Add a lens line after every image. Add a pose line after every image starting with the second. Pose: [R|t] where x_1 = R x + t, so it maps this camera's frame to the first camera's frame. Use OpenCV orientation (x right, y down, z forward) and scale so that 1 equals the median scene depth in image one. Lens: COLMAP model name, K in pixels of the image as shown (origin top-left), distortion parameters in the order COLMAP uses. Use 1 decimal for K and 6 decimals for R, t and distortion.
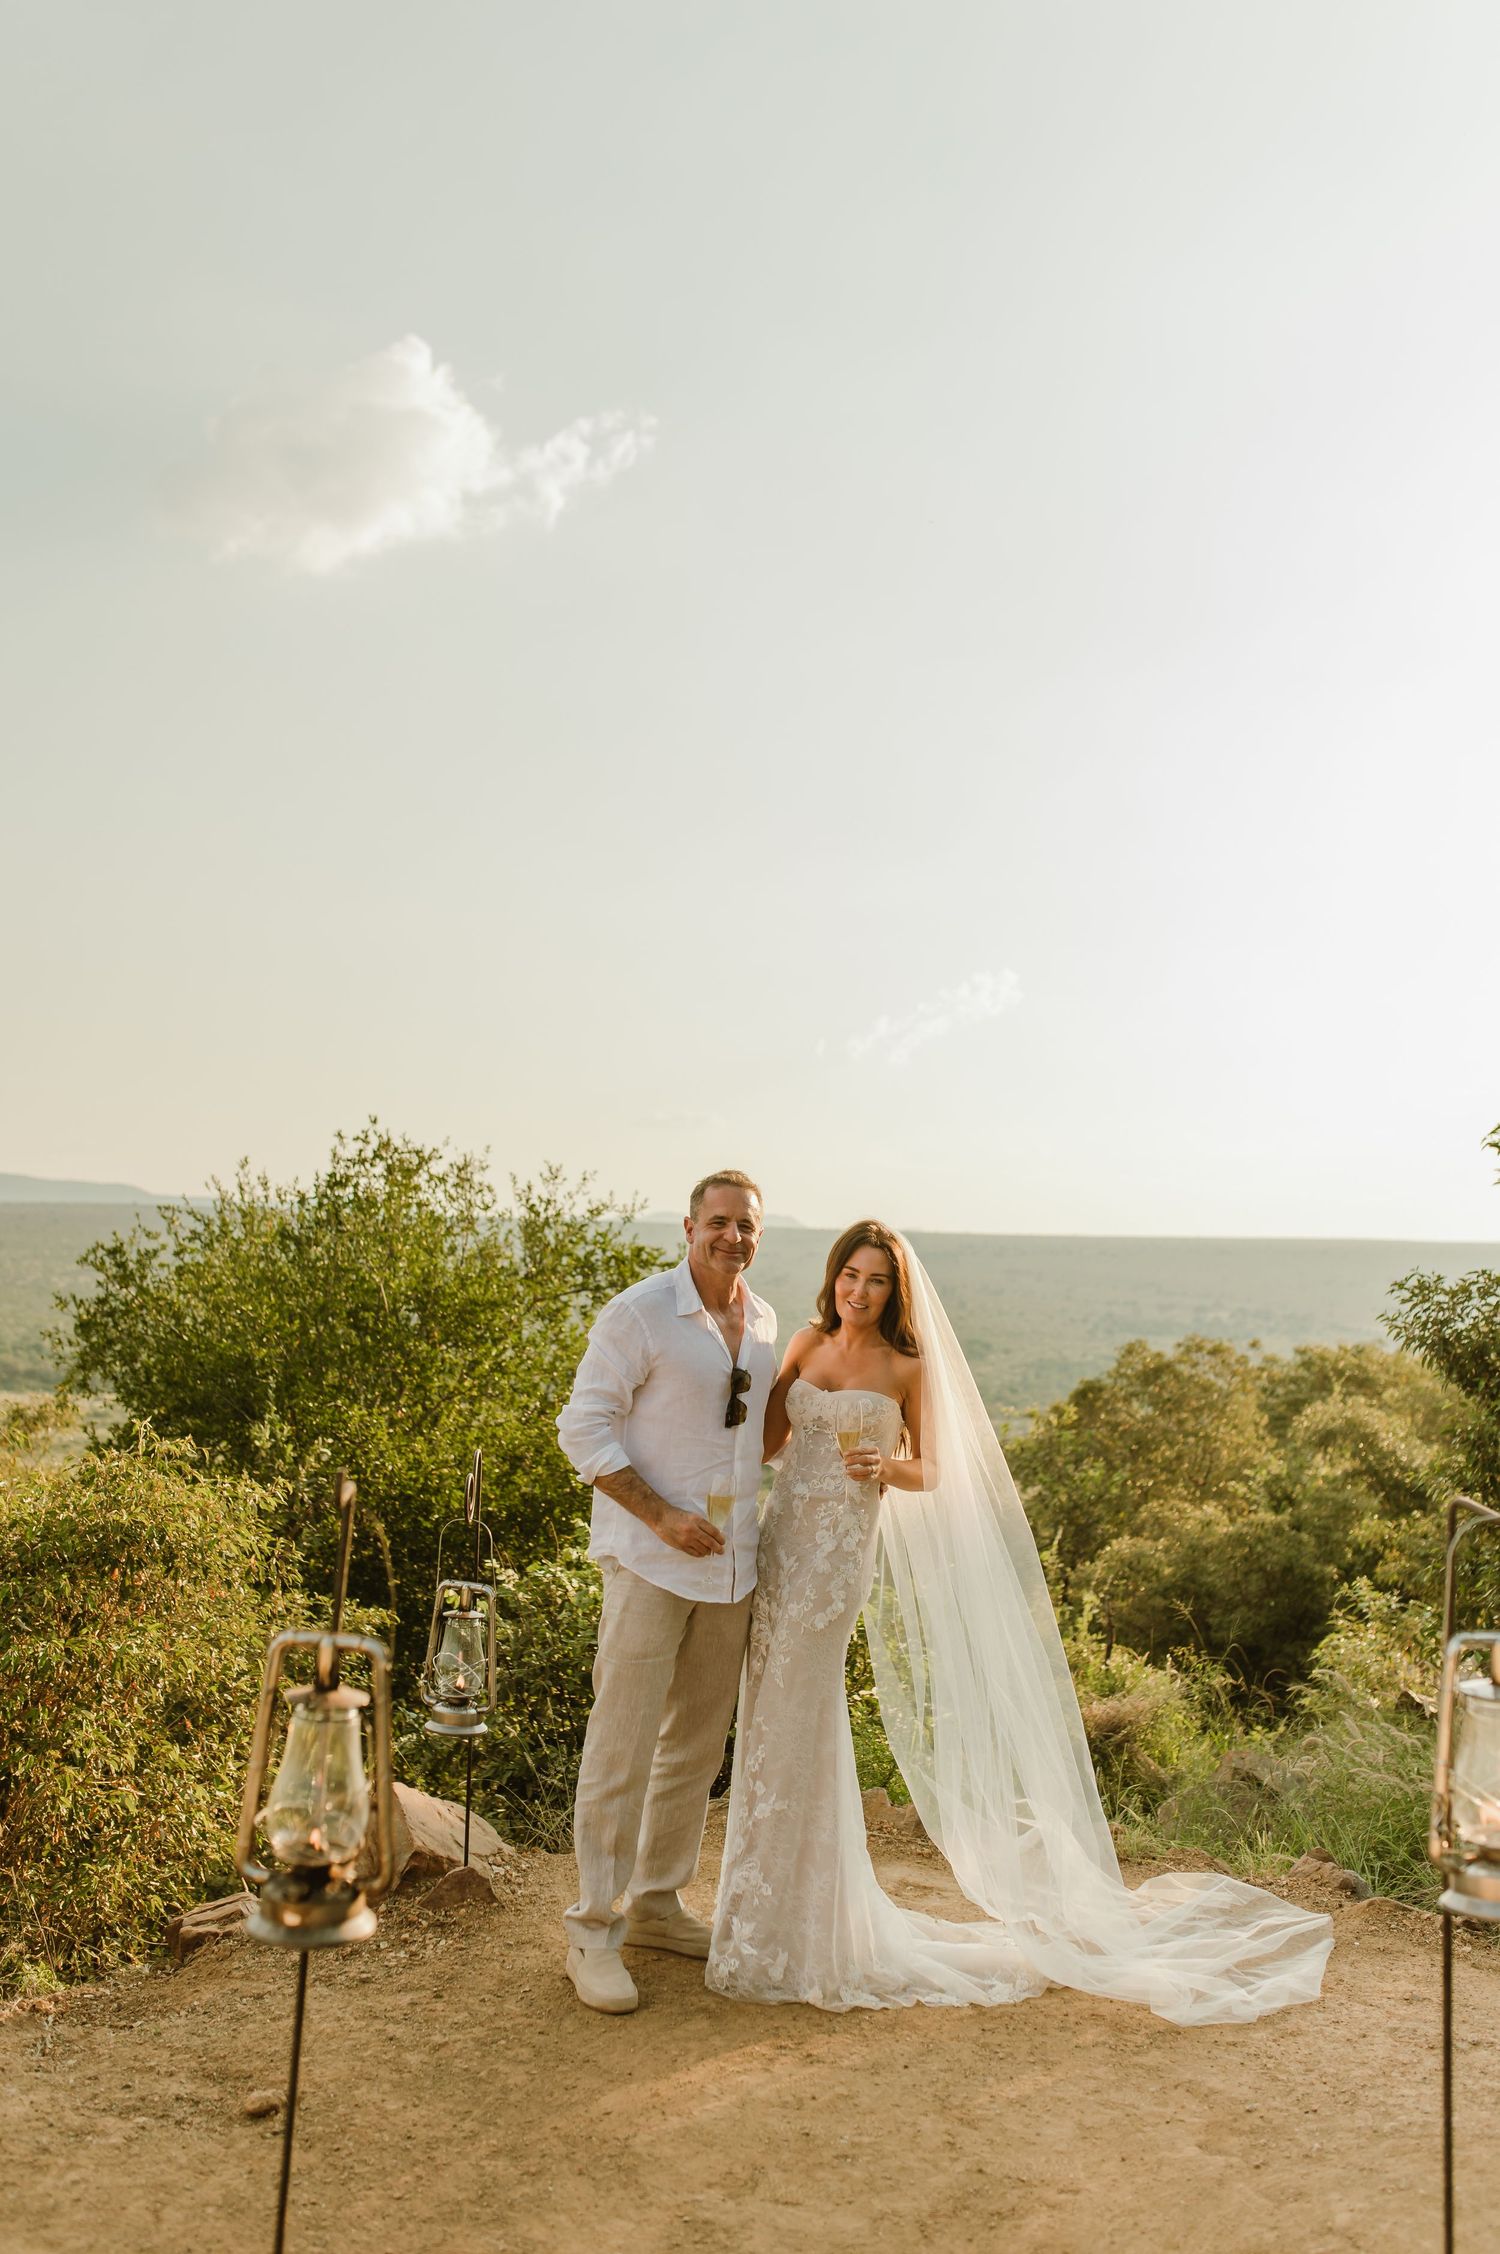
lens RADIAL K [[2140.3, 0, 746.5], [0, 2140.3, 1130.0], [0, 0, 1]] dist [0.026497, 0.000000]
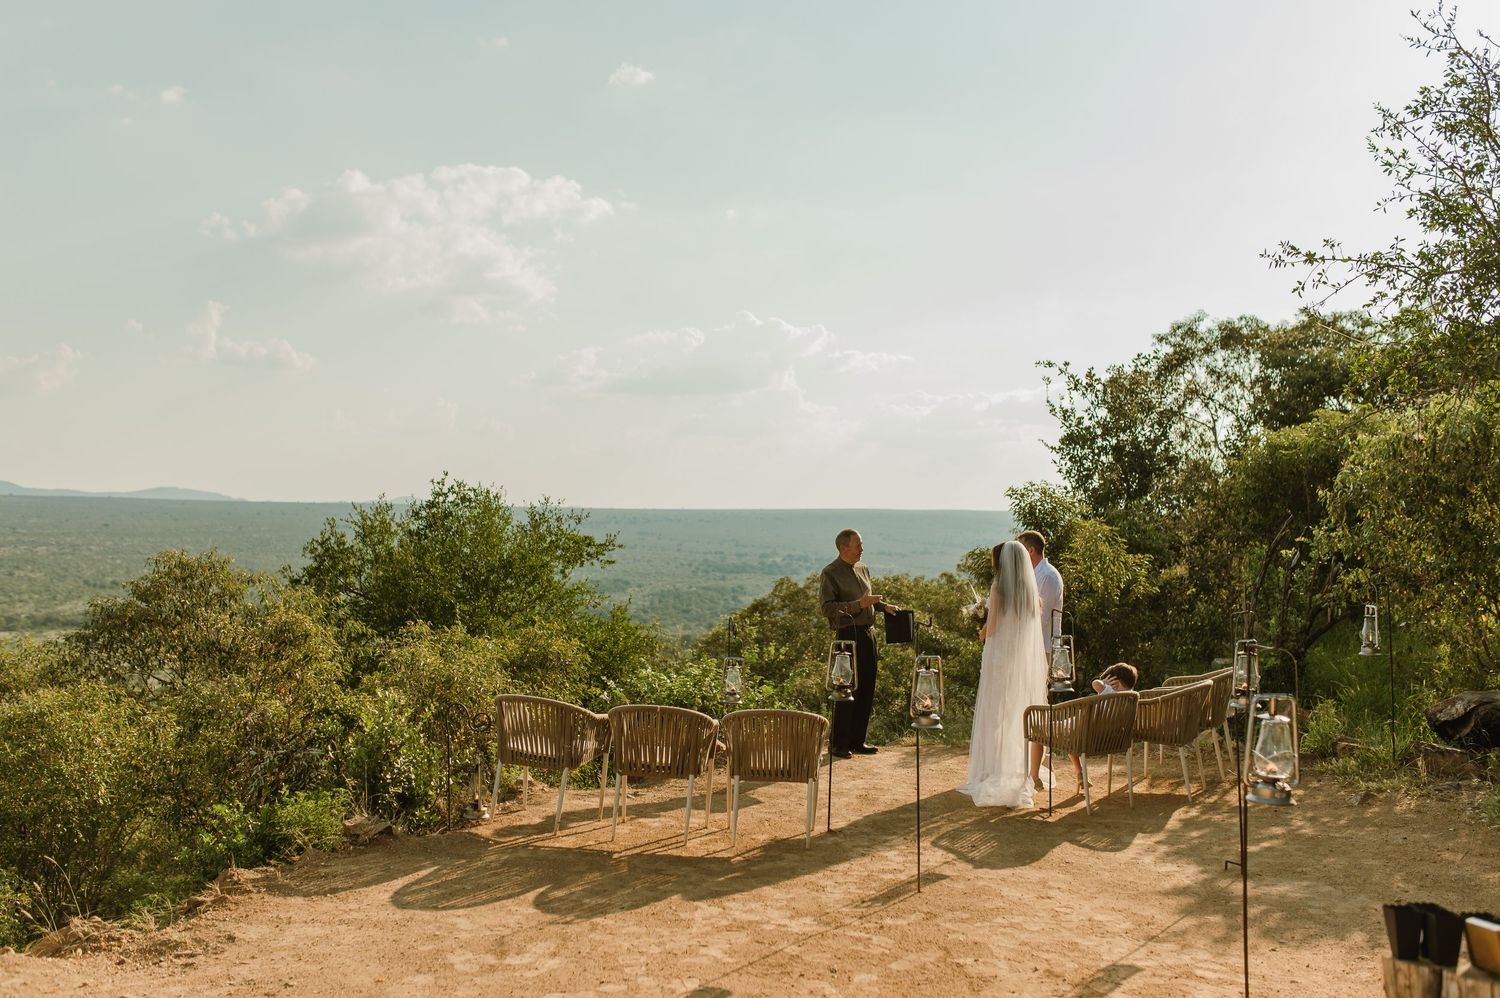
lens RADIAL K [[1424.3, 0, 759.3], [0, 1424.3, 494.6], [0, 0, 1]] dist [0.026497, 0.000000]
pose [[0.978495, -0.010247, 0.206017, -0.192137], [0.002327, 0.999250, 0.038651, -0.040452], [-0.206258, -0.037341, 0.977785, -0.387000]]
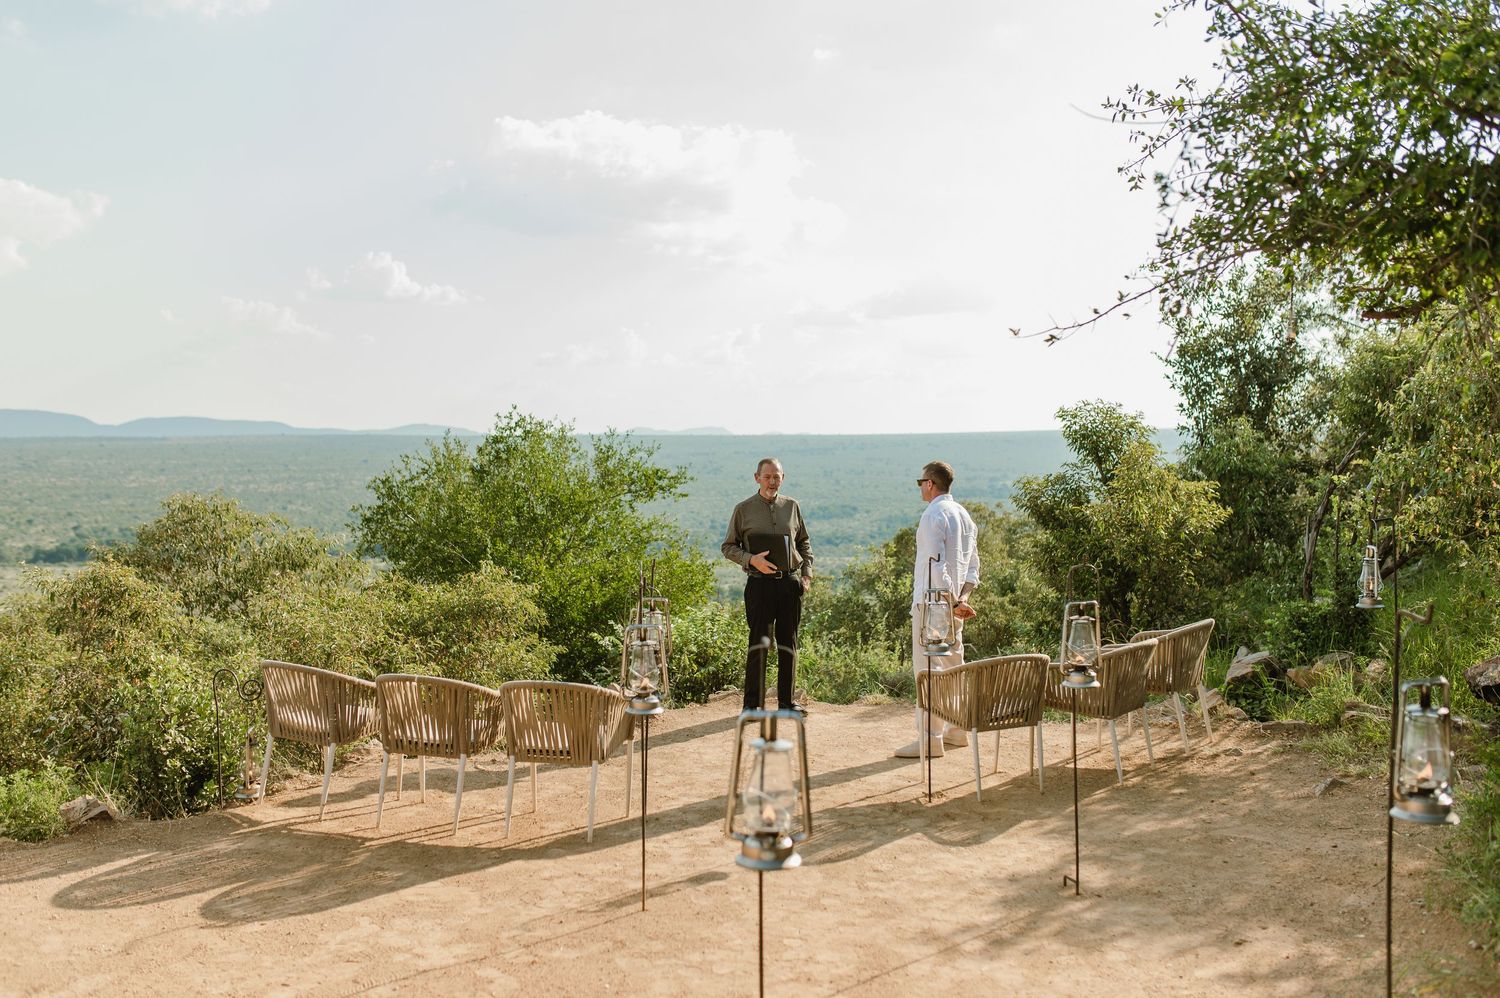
lens RADIAL K [[1424.3, 0, 741.7], [0, 1424.3, 507.4], [0, 0, 1]] dist [0.026497, 0.000000]
pose [[0.998824, -0.036531, 0.031865, -0.019163], [0.033303, 0.994772, 0.096538, -0.036568], [-0.035225, -0.095363, 0.994819, -0.318154]]
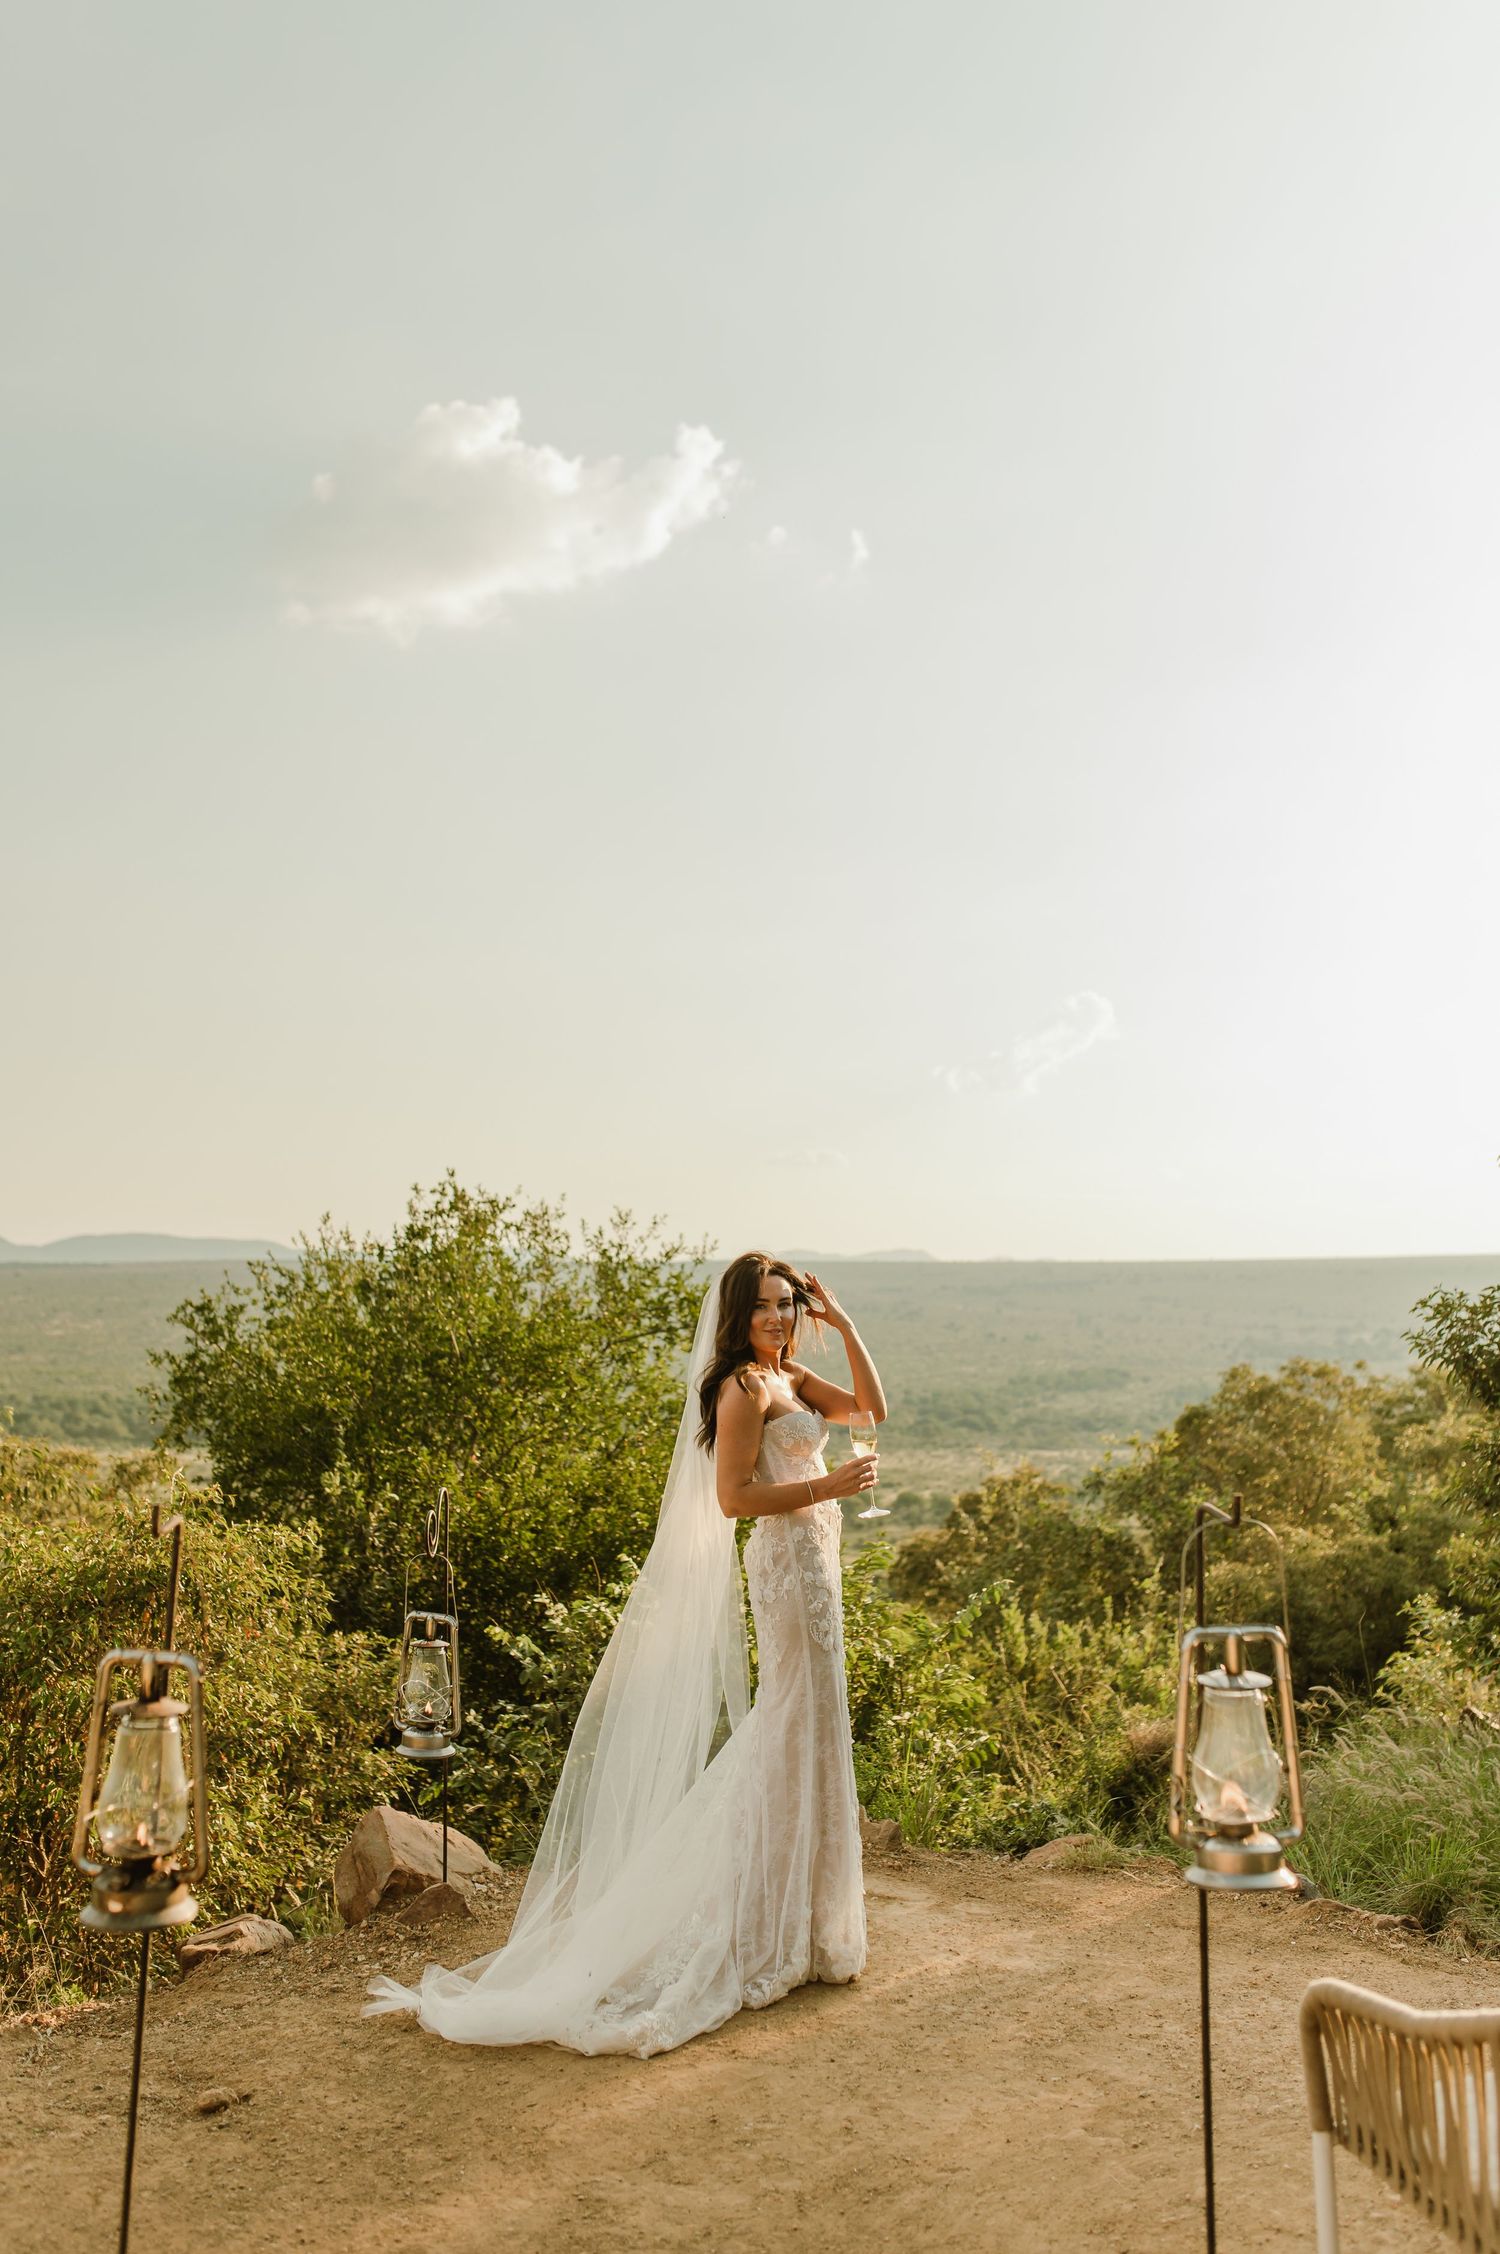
lens RADIAL K [[2140.3, 0, 759.8], [0, 2140.3, 1132.6], [0, 0, 1]] dist [0.026497, 0.000000]
pose [[0.997927, -0.035707, -0.053545, 0.035089], [0.034833, 0.999246, -0.017167, -0.000967], [0.054117, 0.015266, 0.998418, -0.019397]]
